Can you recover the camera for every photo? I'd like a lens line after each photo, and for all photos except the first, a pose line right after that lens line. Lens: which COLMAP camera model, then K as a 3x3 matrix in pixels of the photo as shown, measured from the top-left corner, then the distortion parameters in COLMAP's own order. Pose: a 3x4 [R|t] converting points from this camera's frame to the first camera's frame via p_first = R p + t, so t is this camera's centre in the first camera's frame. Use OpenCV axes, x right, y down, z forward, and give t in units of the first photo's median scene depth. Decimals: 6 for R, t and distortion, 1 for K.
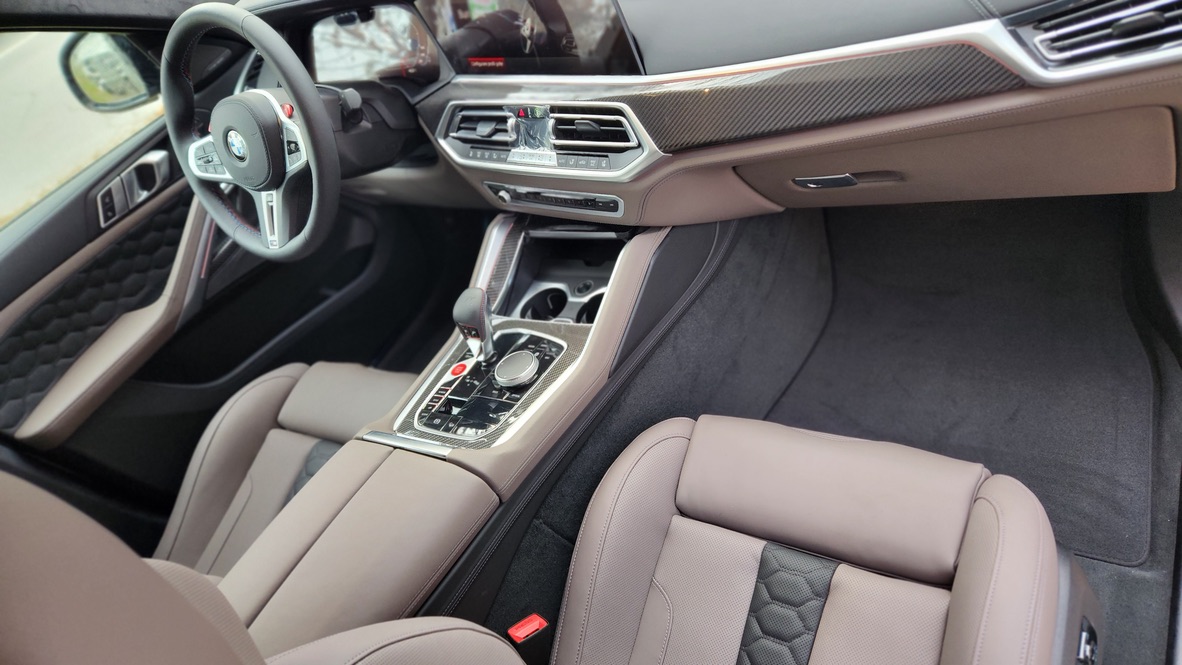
lens RADIAL K [[800.2, 0, 599.8], [0, 800.2, 328.3], [0, 0, 1]] dist [0.099134, -0.096814]
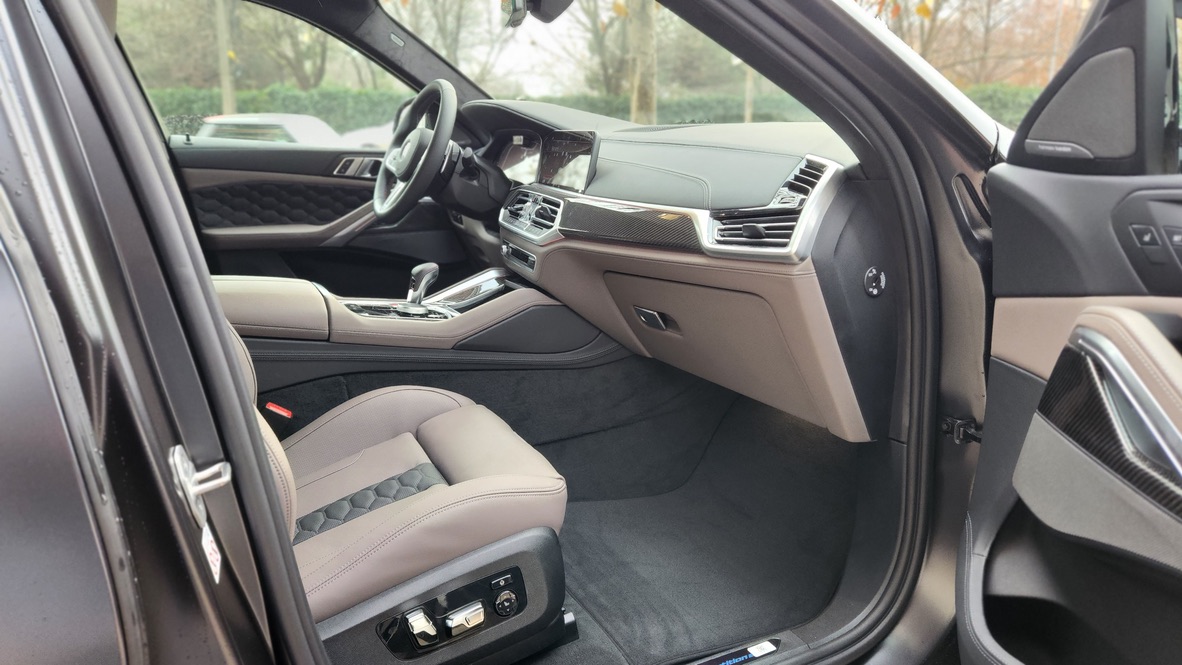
lens RADIAL K [[800.2, 0, 599.8], [0, 800.2, 328.3], [0, 0, 1]] dist [0.099134, -0.096814]
pose [[0.764562, 0.502559, -0.403583, 0.682350], [-0.620971, 0.742135, -0.252250, 0.207713], [0.172742, 0.443474, 0.879483, -0.209601]]
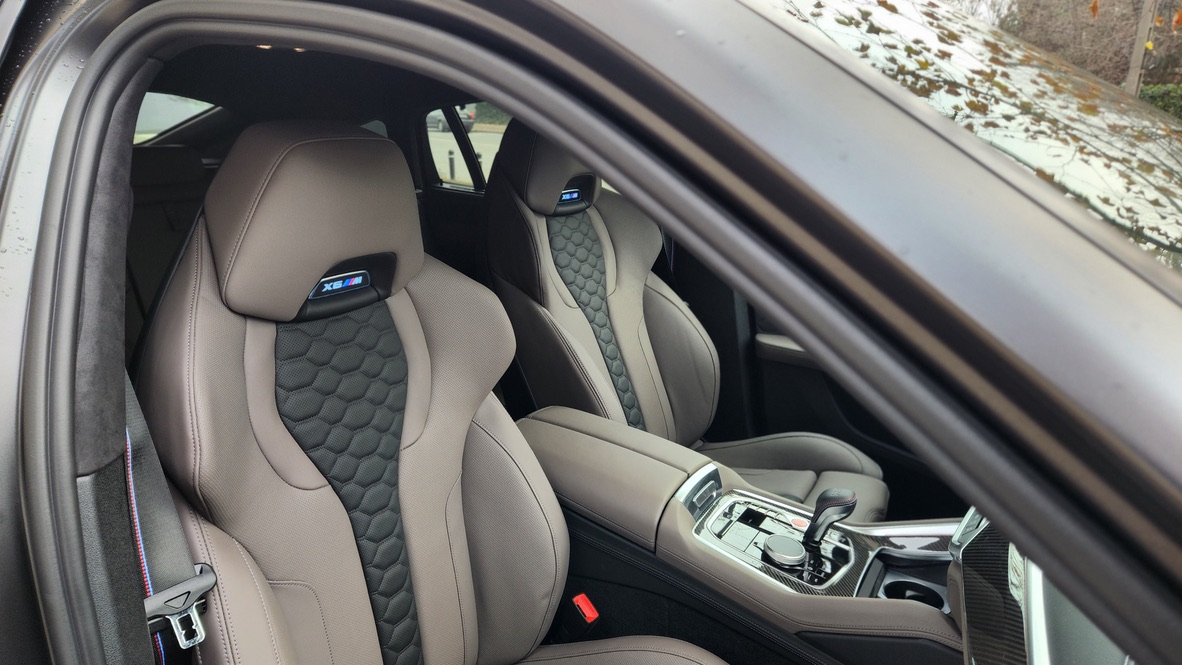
lens RADIAL K [[800.2, 0, 599.8], [0, 800.2, 328.3], [0, 0, 1]] dist [0.099134, -0.096814]
pose [[-0.034092, 0.625143, -0.779765, 0.501569], [-0.707870, 0.535675, 0.460404, -0.384490], [0.705519, 0.567669, 0.424258, 0.157252]]
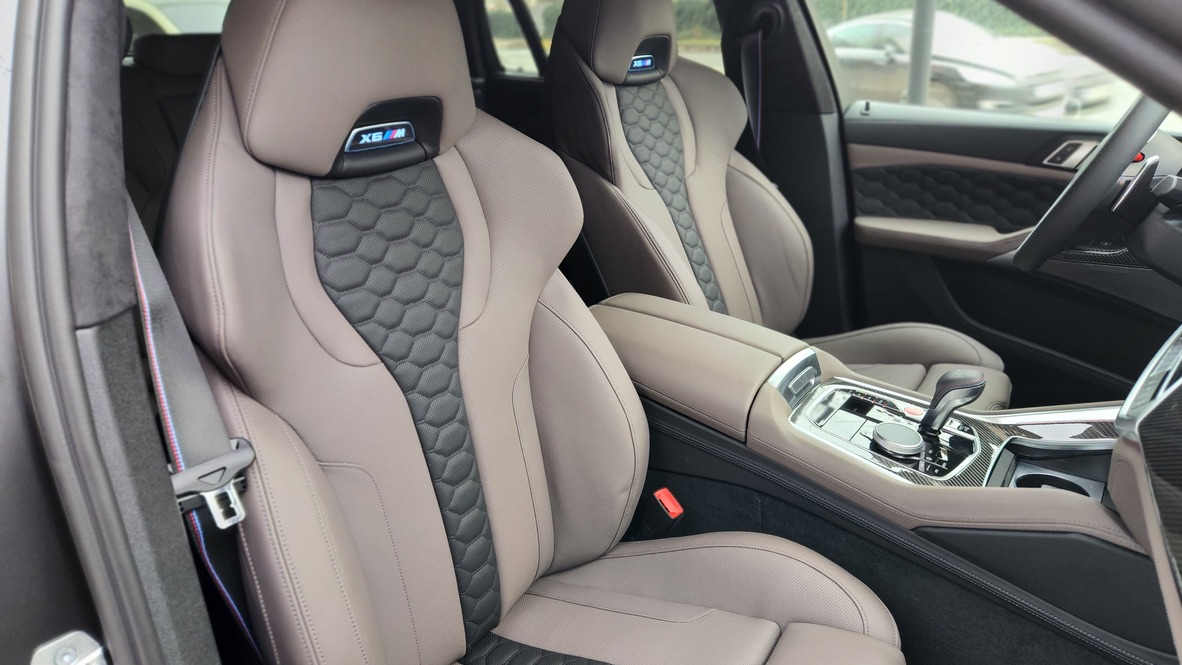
lens RADIAL K [[800.2, 0, 599.8], [0, 800.2, 328.3], [0, 0, 1]] dist [0.099134, -0.096814]
pose [[-0.091728, 0.693671, -0.714427, 0.457305], [-0.644516, 0.505542, 0.573607, -0.295992], [0.759068, 0.513076, 0.400710, 0.241966]]
